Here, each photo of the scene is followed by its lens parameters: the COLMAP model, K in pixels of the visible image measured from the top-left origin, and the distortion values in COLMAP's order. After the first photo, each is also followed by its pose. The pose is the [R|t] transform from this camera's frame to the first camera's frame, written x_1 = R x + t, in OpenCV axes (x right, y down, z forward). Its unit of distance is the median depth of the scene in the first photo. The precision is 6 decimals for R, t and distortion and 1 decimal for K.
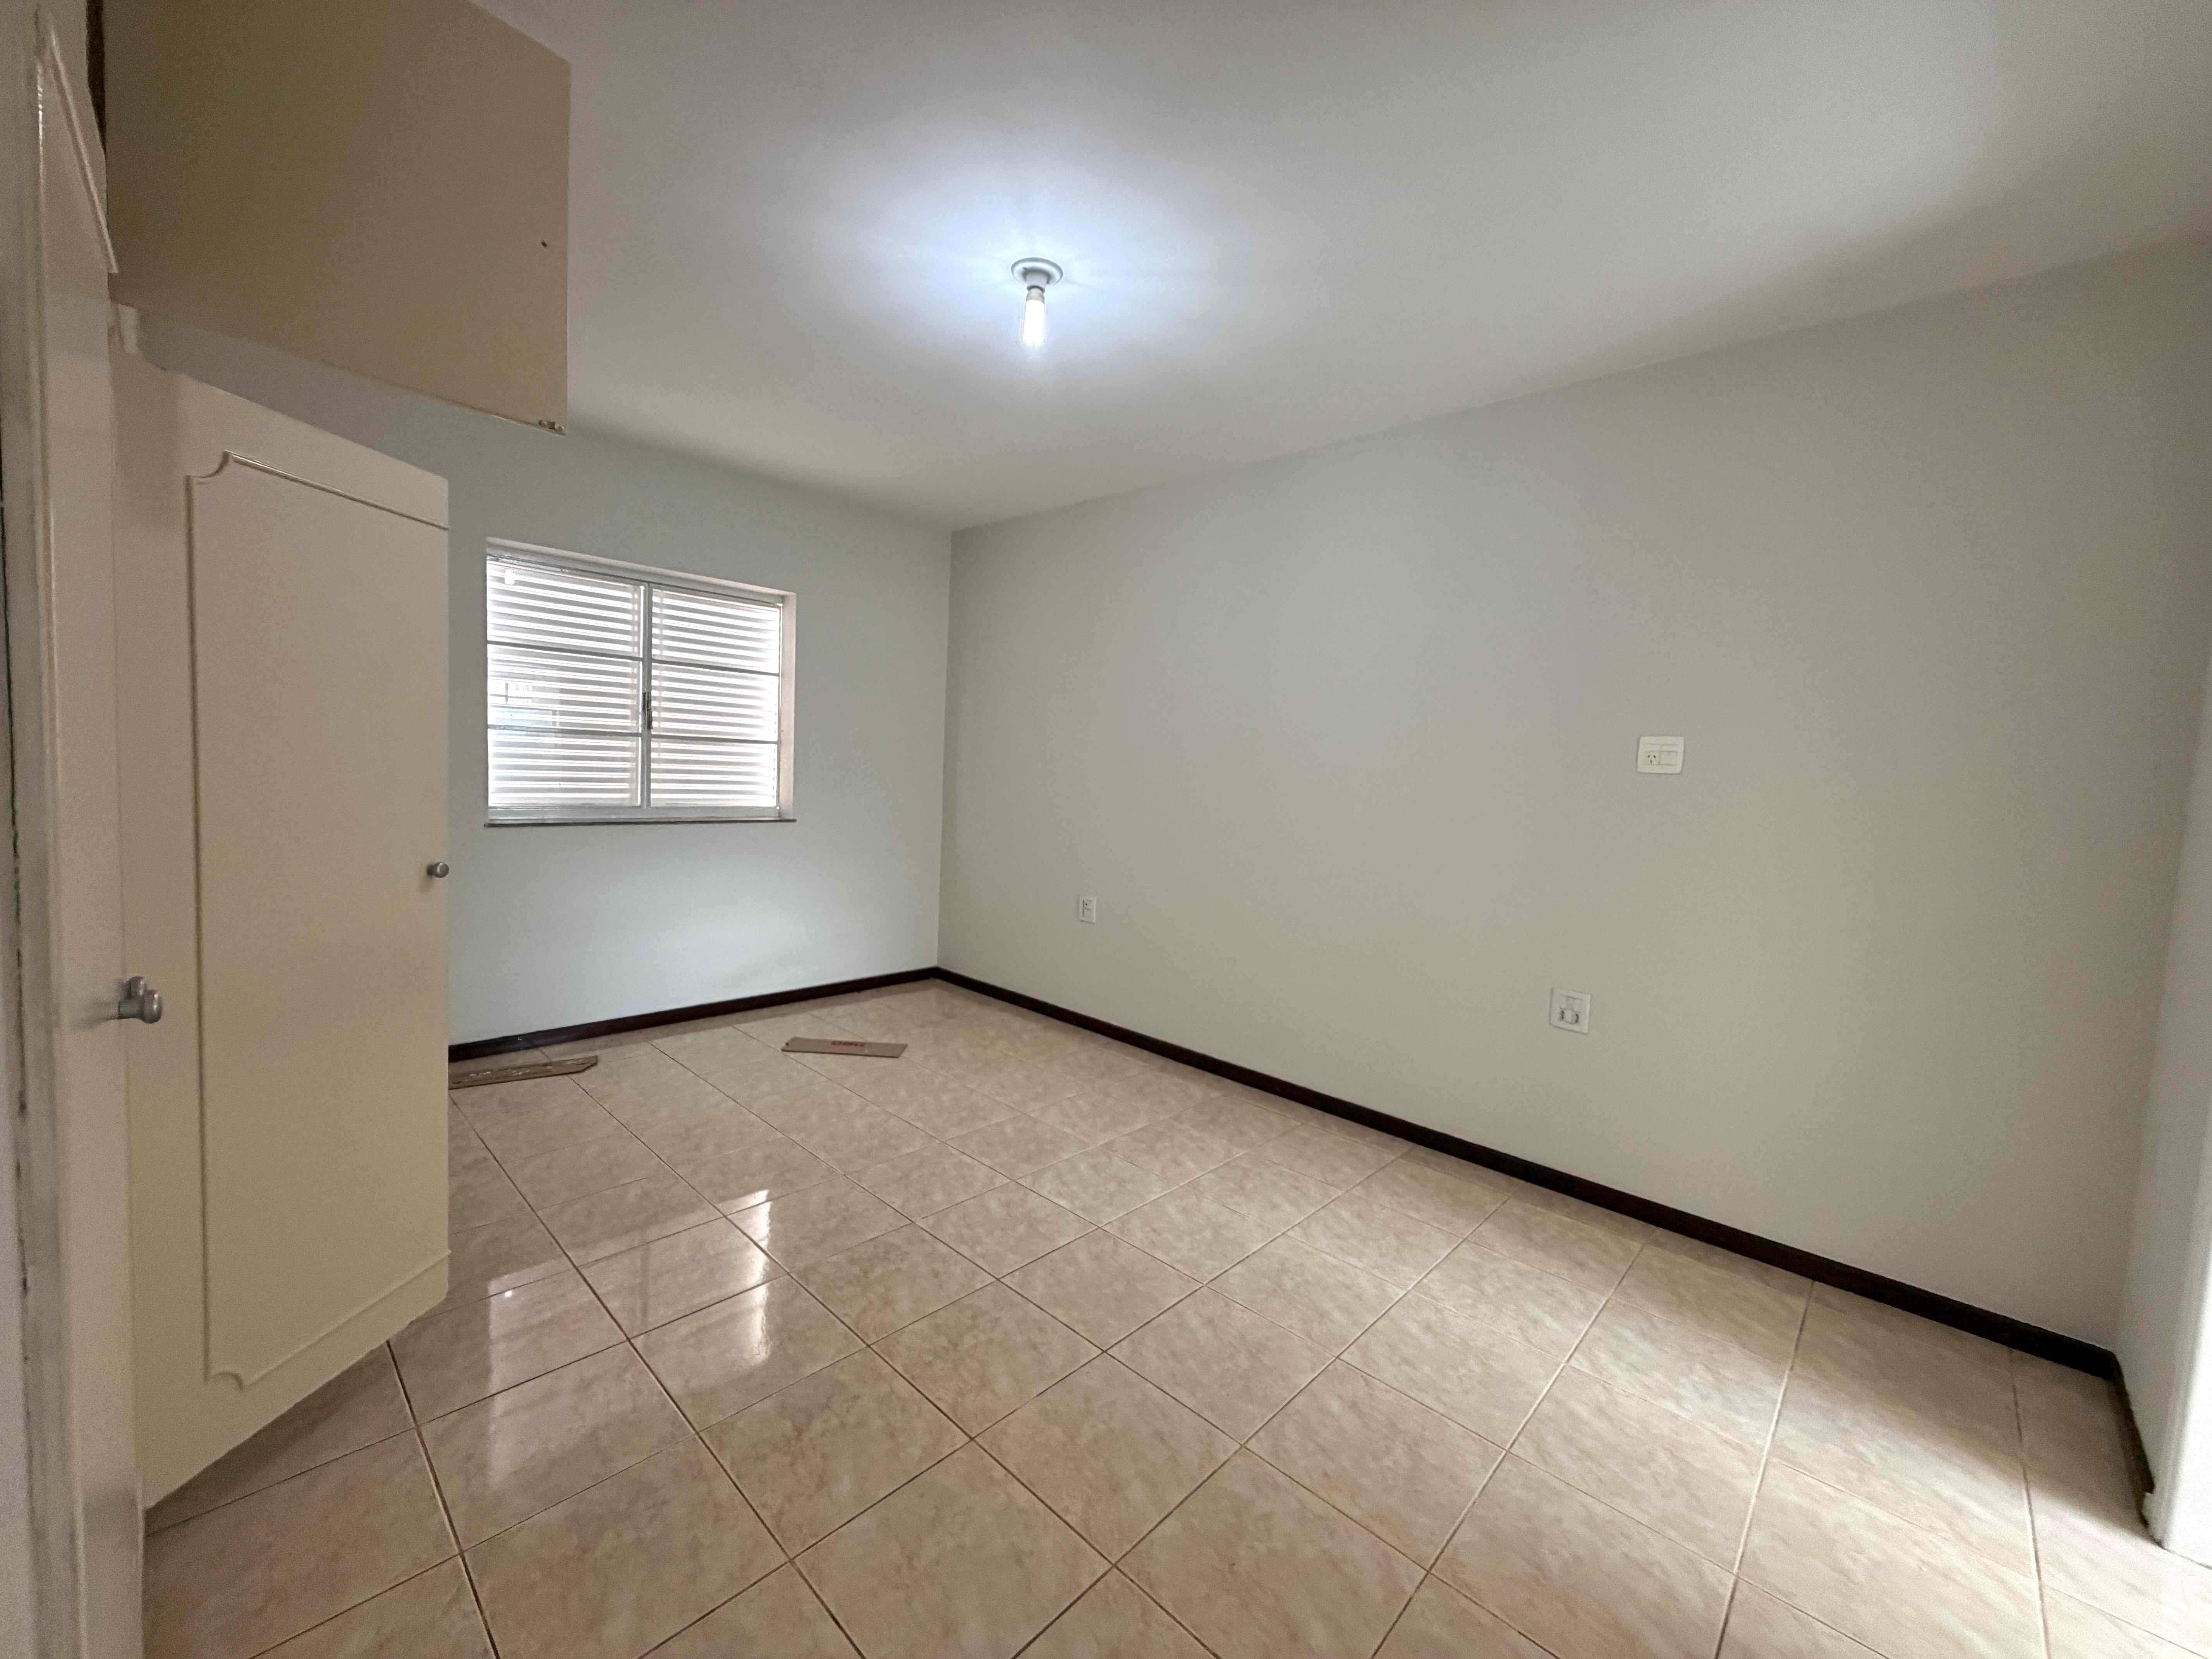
lens RADIAL K [[880.5, 0, 1103.1], [0, 880.5, 842.1], [0, 0, 1]] dist [0.002365, -0.000613]
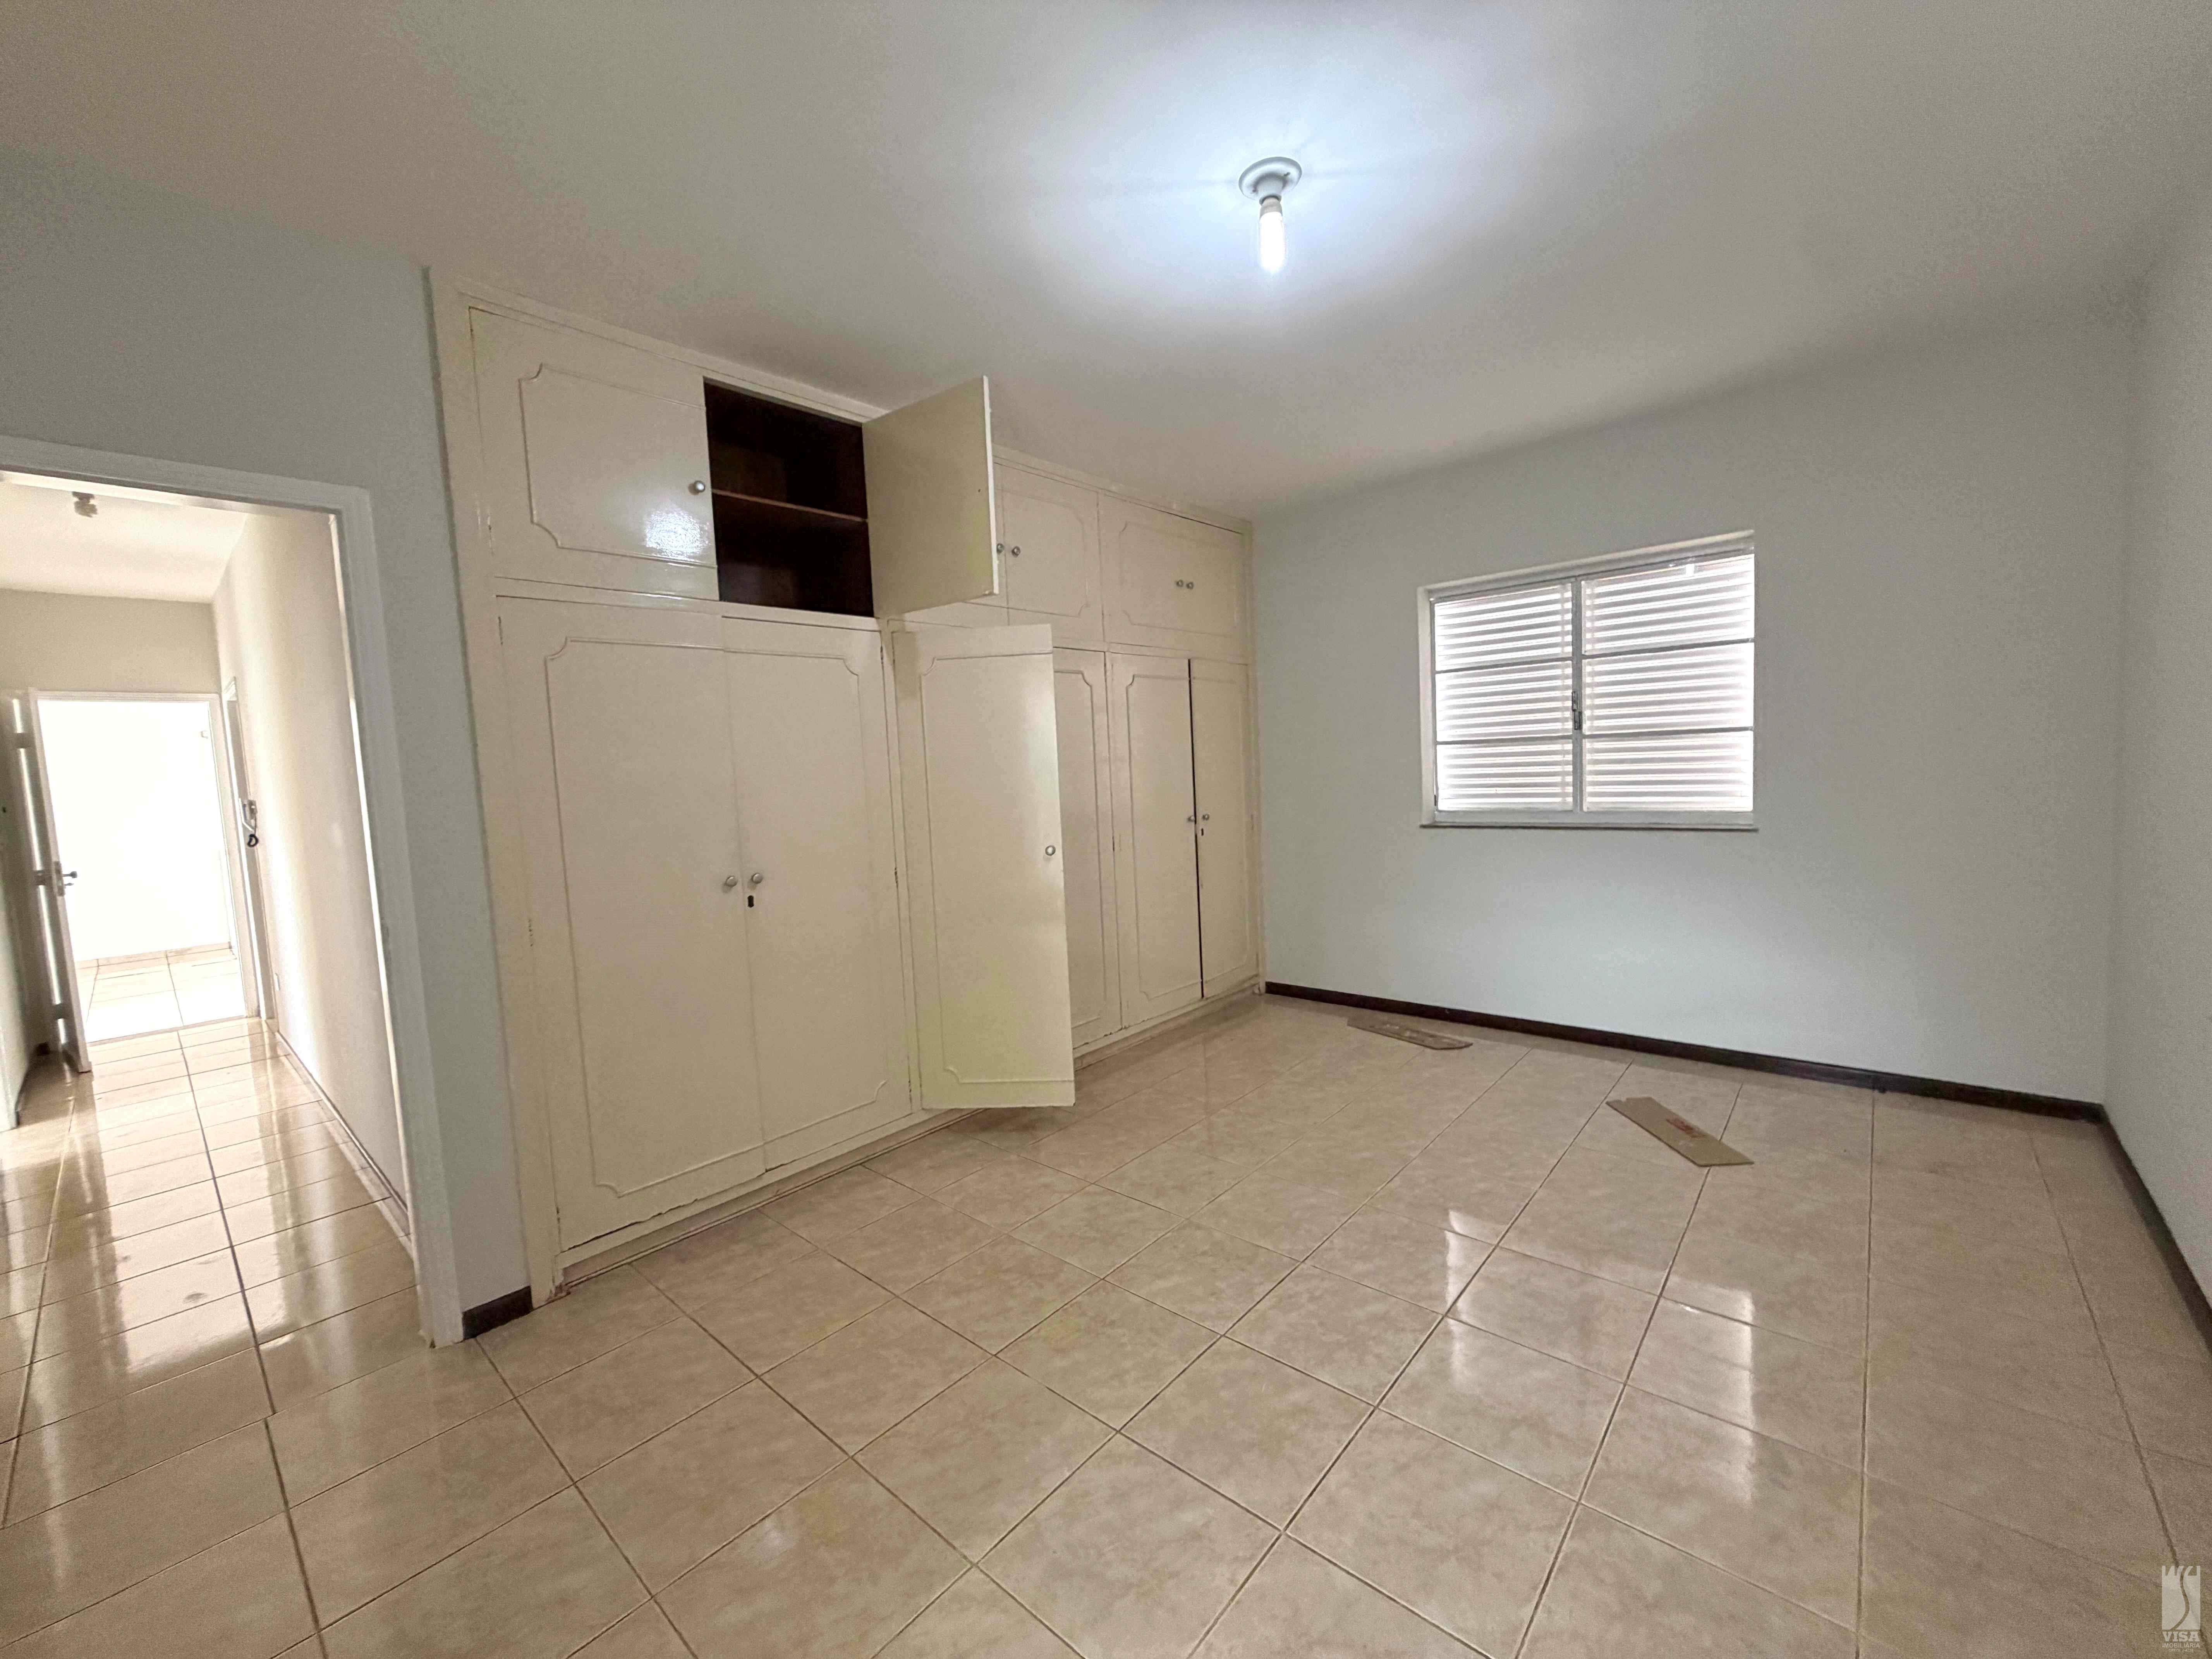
lens RADIAL K [[880.5, 0, 1095.3], [0, 880.5, 822.8], [0, 0, 1]] dist [0.002365, -0.000613]
pose [[0.025816, 0.016620, -0.999529, 0.426500], [-0.037538, 0.999173, 0.015644, -0.022326], [0.998962, 0.037116, 0.026419, 0.452924]]
